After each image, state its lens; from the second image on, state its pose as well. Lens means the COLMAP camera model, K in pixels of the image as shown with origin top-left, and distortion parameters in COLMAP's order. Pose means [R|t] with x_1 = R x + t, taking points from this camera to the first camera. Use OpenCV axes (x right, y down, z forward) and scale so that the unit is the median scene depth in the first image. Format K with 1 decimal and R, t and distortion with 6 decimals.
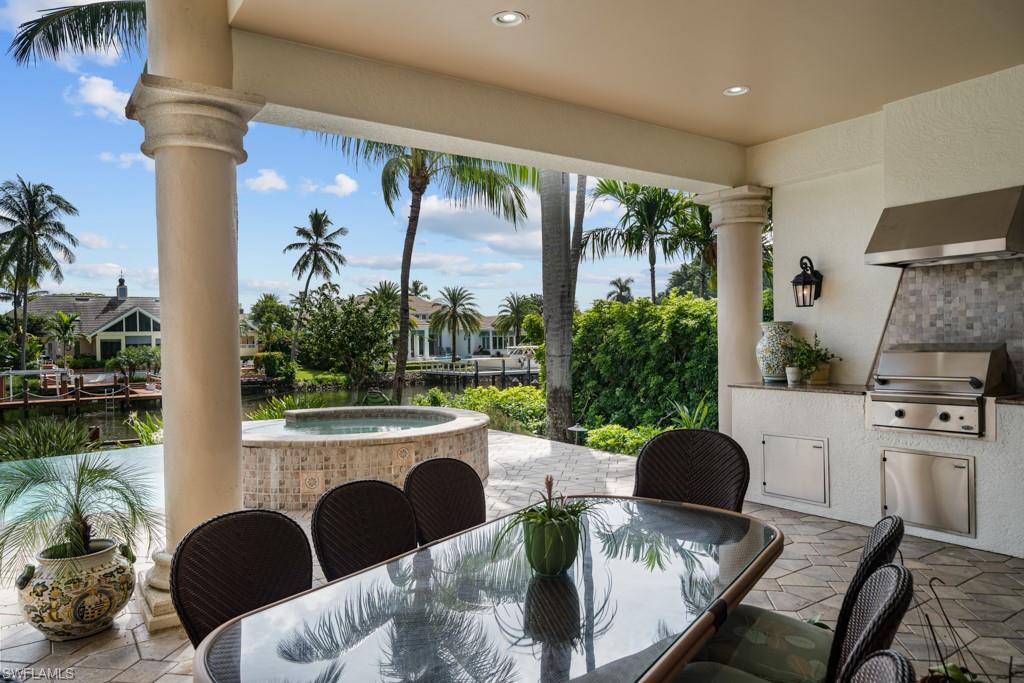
lens RADIAL K [[671.6, 0, 486.3], [0, 671.6, 347.3], [0, 0, 1]] dist [0.027978, -0.003728]
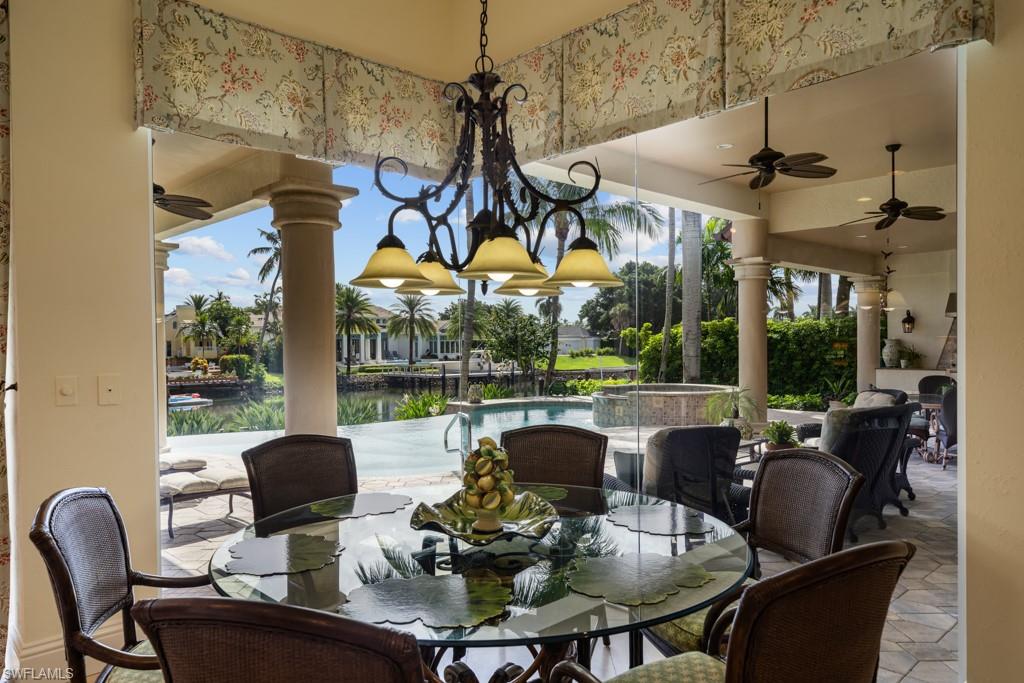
lens RADIAL K [[681.9, 0, 508.3], [0, 681.9, 339.2], [0, 0, 1]] dist [0.011586, 0.006206]
pose [[0.985405, 0.008945, 0.169988, -0.098156], [-0.005787, 0.999801, -0.019068, 0.001042], [-0.170125, 0.017806, 0.985262, -0.081682]]
